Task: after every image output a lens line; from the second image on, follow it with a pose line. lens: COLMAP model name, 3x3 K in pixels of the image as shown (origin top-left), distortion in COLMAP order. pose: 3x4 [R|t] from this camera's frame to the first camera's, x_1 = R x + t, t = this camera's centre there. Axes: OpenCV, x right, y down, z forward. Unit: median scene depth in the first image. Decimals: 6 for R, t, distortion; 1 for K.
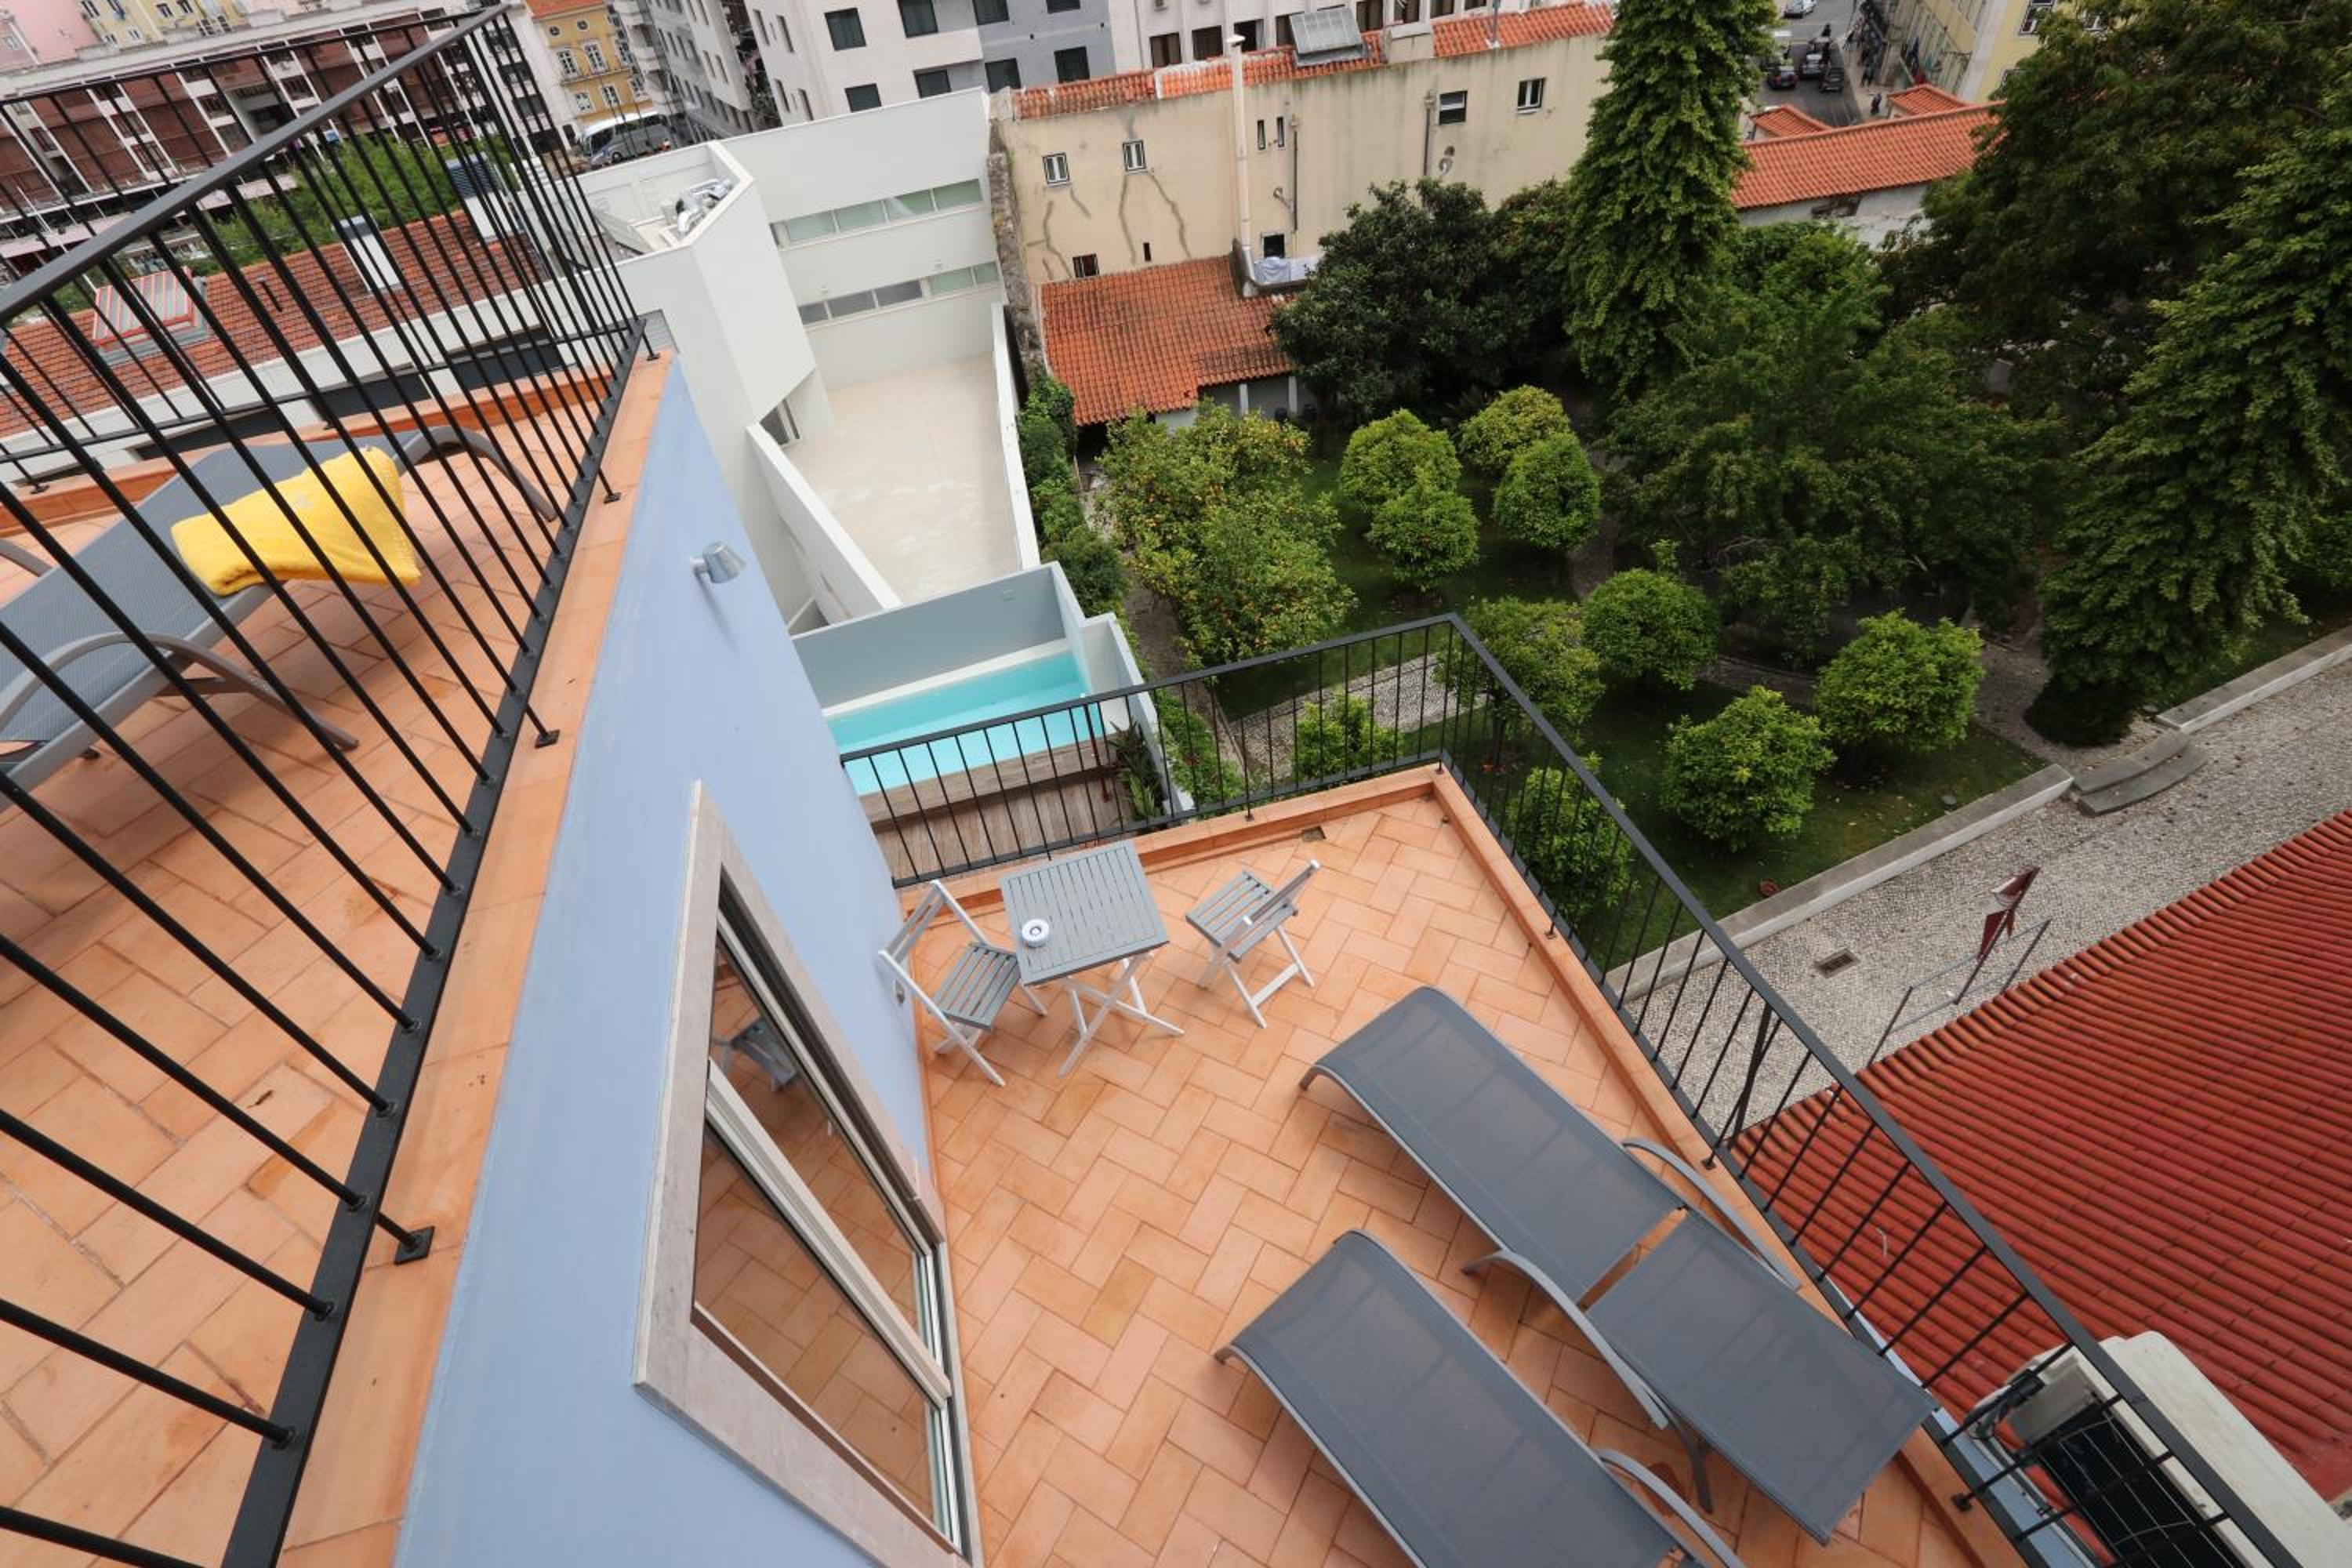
lens RADIAL K [[1083.6, 0, 1168.2], [0, 1083.6, 779.4], [0, 0, 1]] dist [-0.018791, 0.001264]
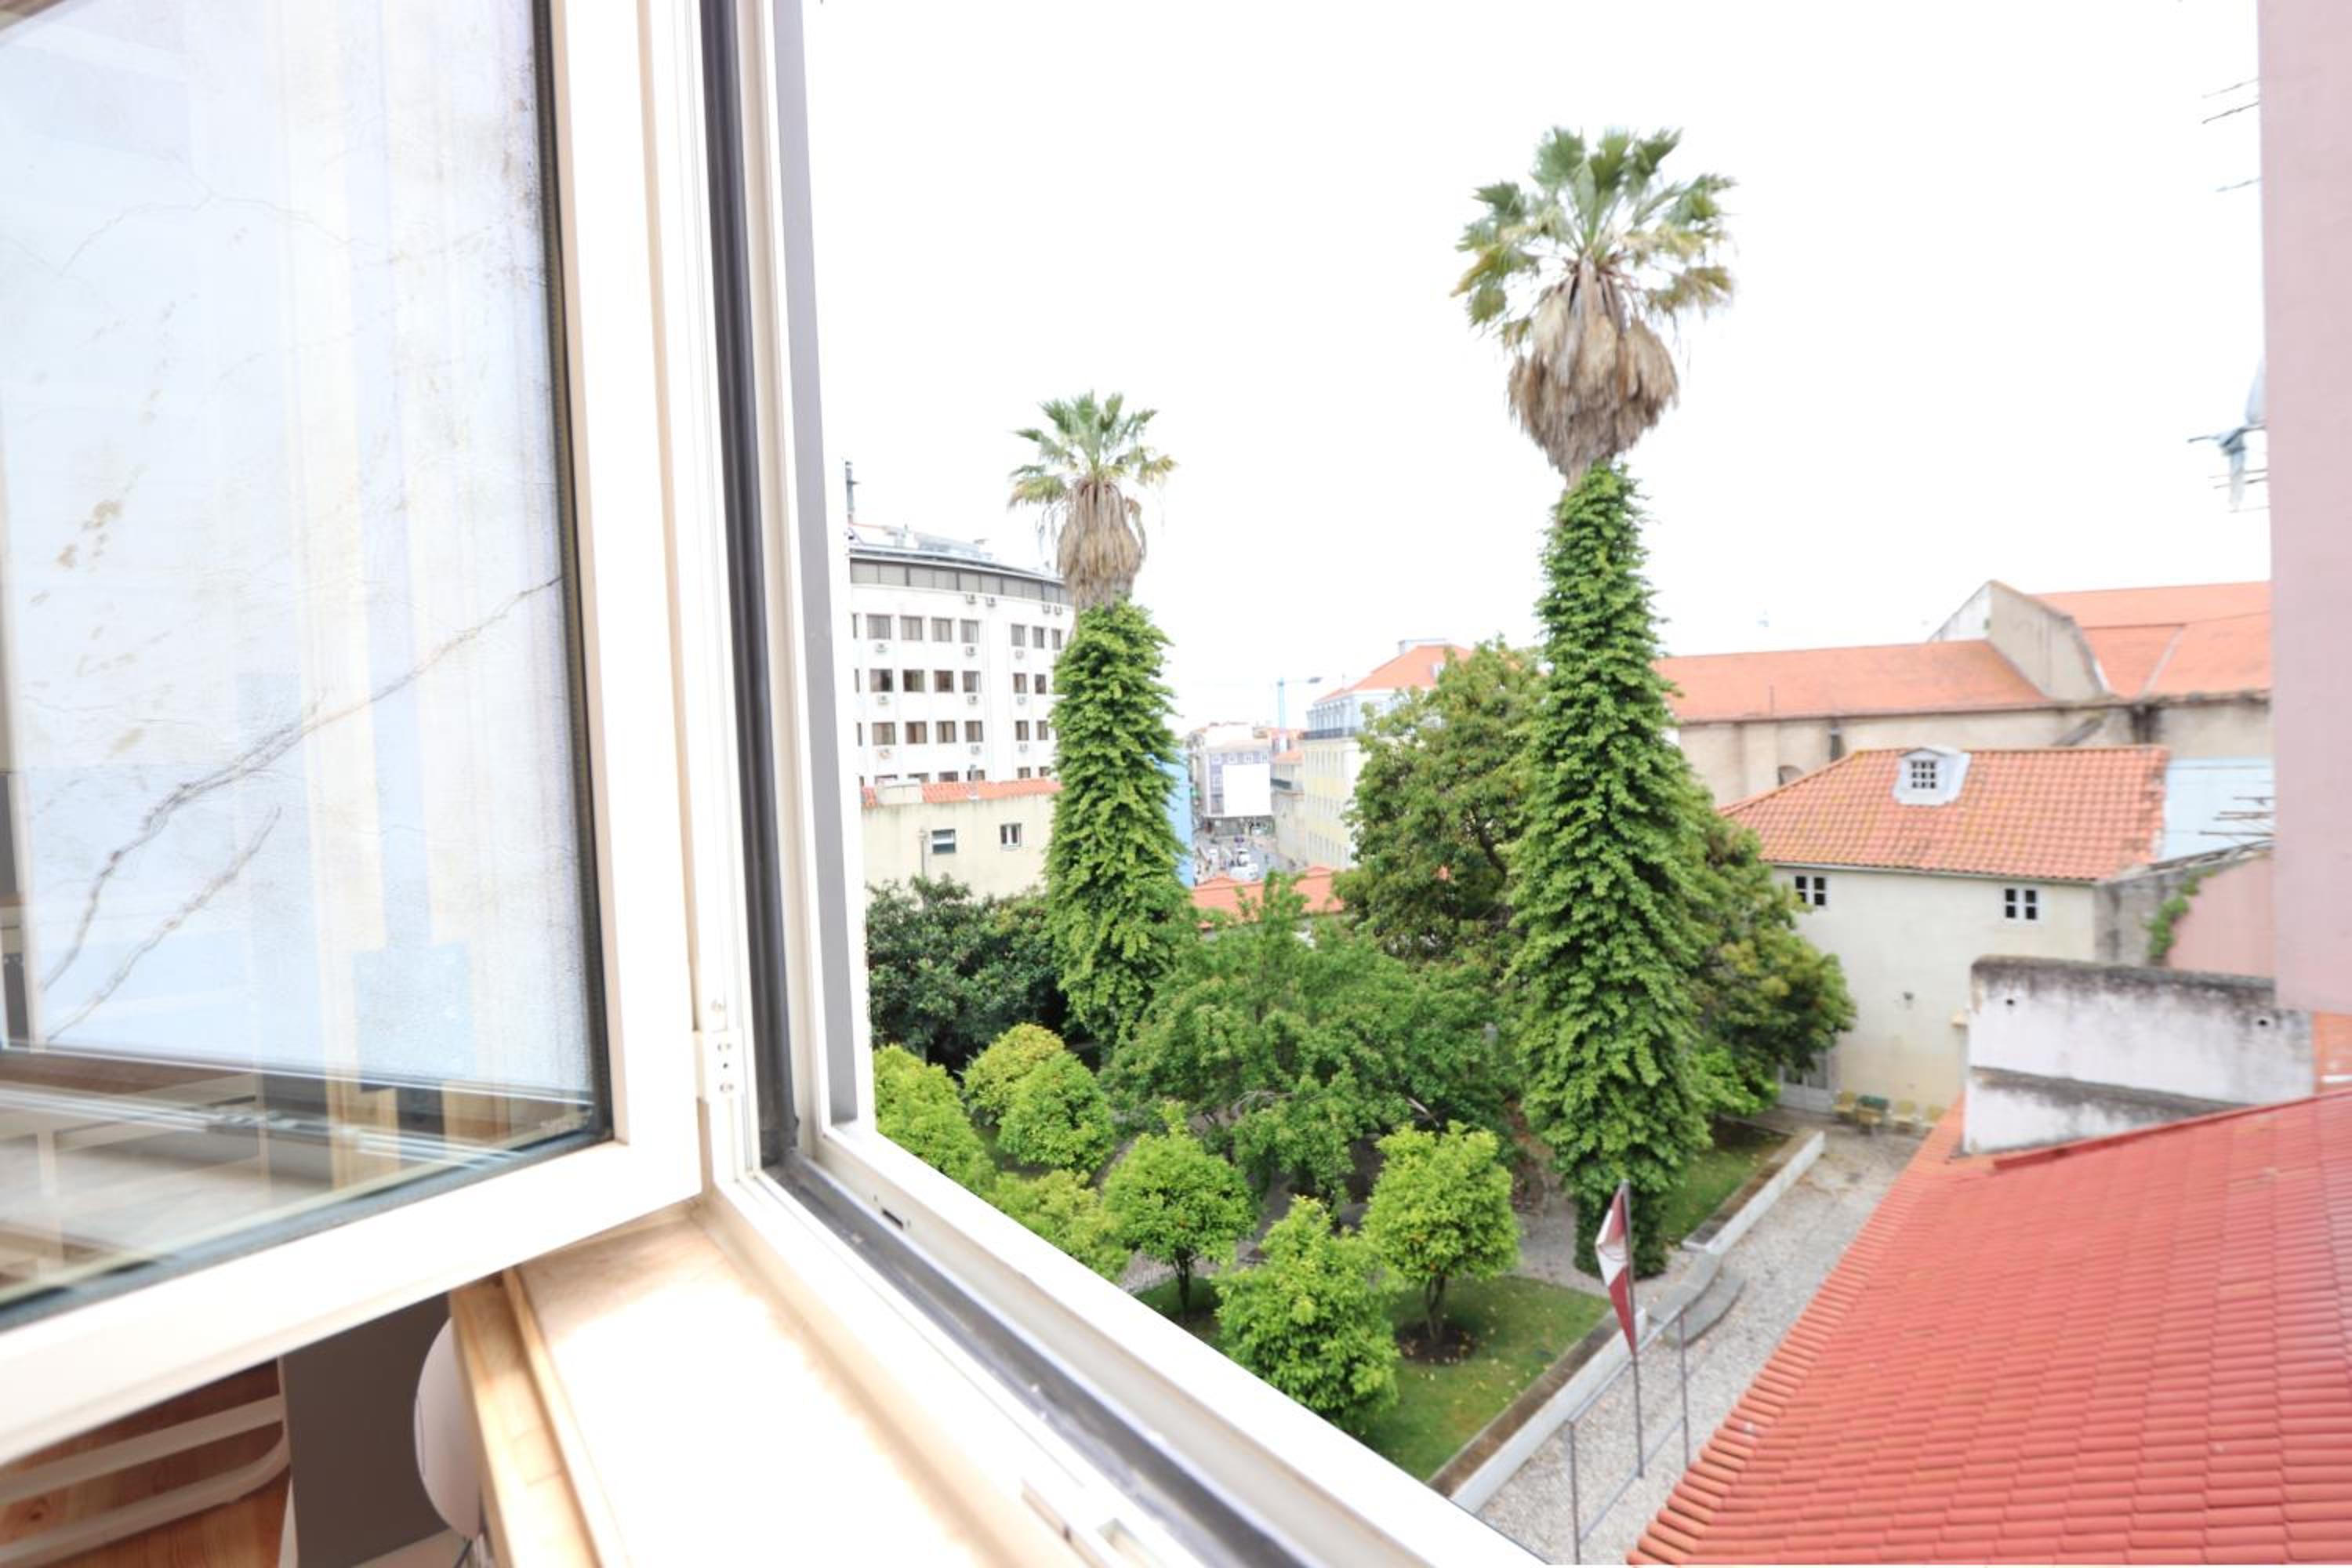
lens RADIAL K [[1063.6, 0, 1176.0], [0, 1063.6, 784.0], [0, 0, 1]] dist [-0.010460, 0.000182]
pose [[0.928337, 0.064208, 0.366153, 0.099128], [0.208469, 0.725593, -0.655786, 0.144334], [-0.307785, 0.685122, 0.660209, 0.184332]]
